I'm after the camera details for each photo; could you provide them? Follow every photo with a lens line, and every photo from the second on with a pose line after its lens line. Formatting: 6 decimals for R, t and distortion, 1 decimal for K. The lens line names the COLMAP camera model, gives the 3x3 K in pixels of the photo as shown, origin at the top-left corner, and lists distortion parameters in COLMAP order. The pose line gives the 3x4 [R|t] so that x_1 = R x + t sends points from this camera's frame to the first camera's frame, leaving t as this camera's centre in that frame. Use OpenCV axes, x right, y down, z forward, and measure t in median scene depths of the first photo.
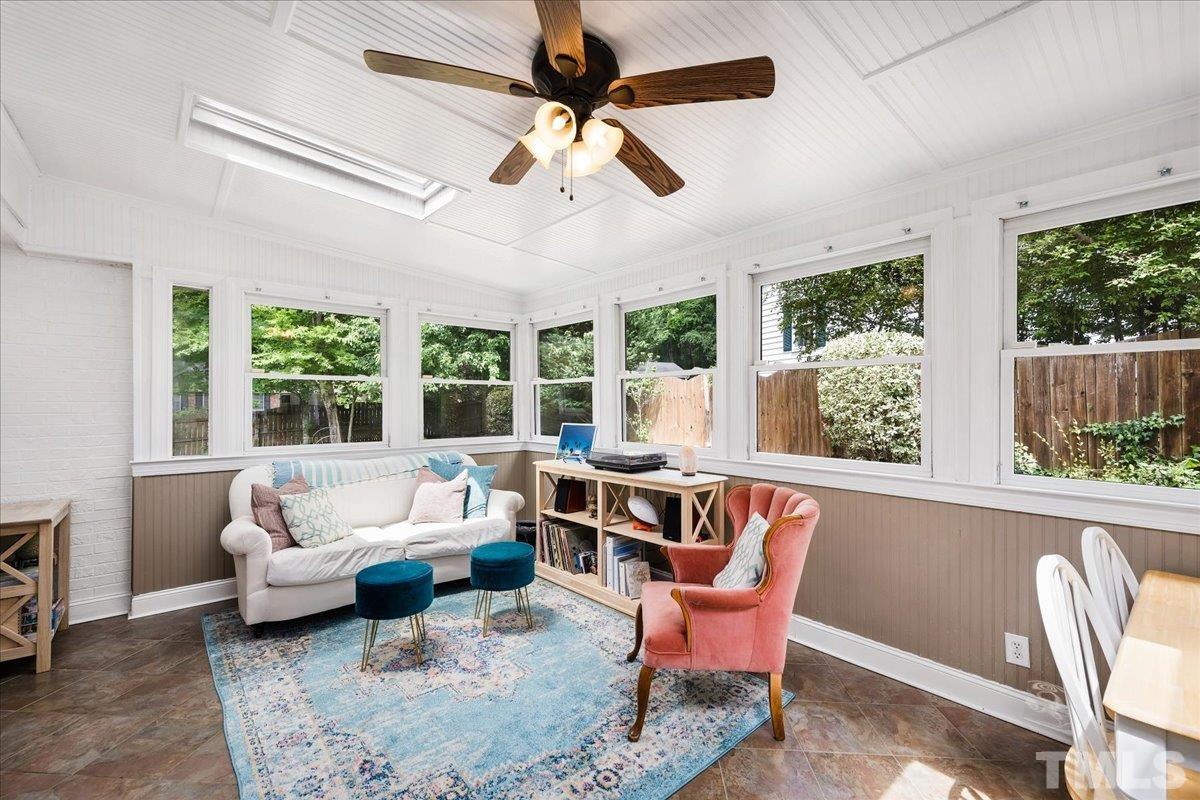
lens RADIAL K [[521.3, 0, 601.4], [0, 521.3, 402.3], [0, 0, 1]] dist [0.000096, 0.000723]
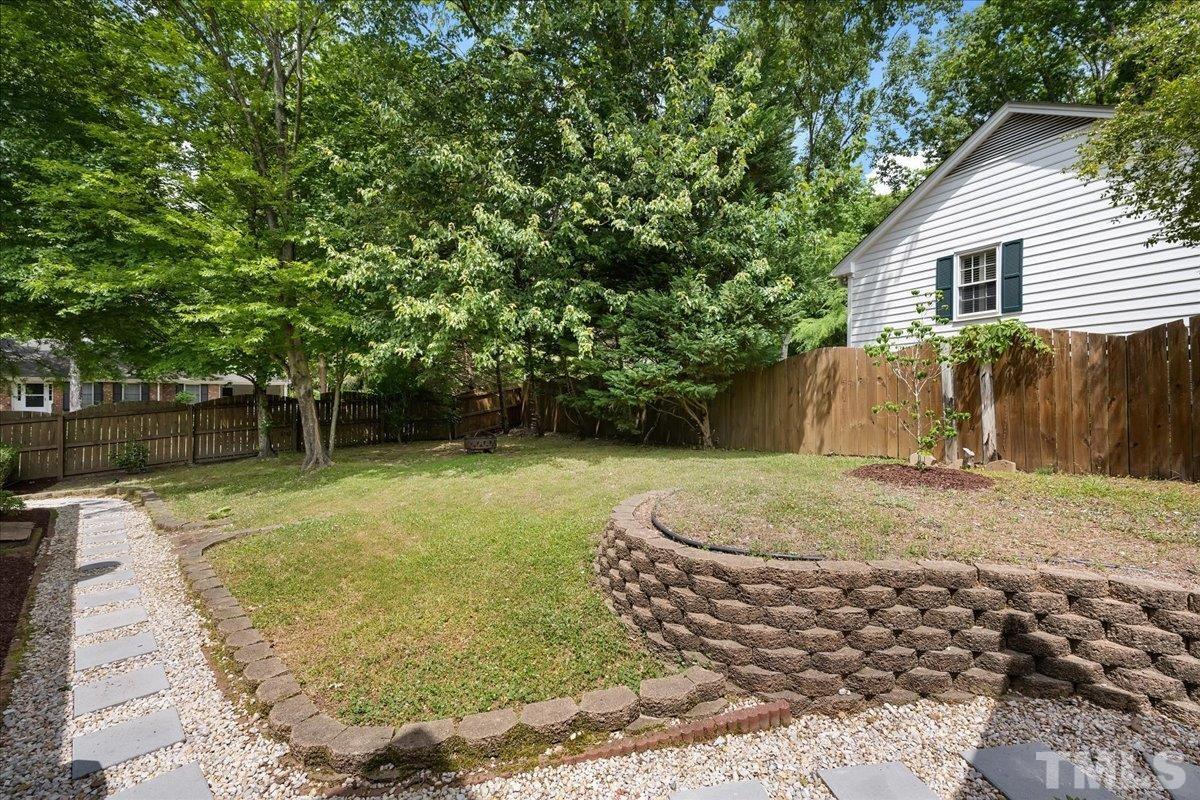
lens RADIAL K [[521.3, 0, 601.9], [0, 521.3, 400.3], [0, 0, 1]] dist [0.000096, 0.000723]
pose [[0.996894, 0.002959, 0.078694, -0.226989], [-0.002850, 0.999995, -0.001496, 0.018651], [-0.078698, 0.001267, 0.996898, 0.354589]]
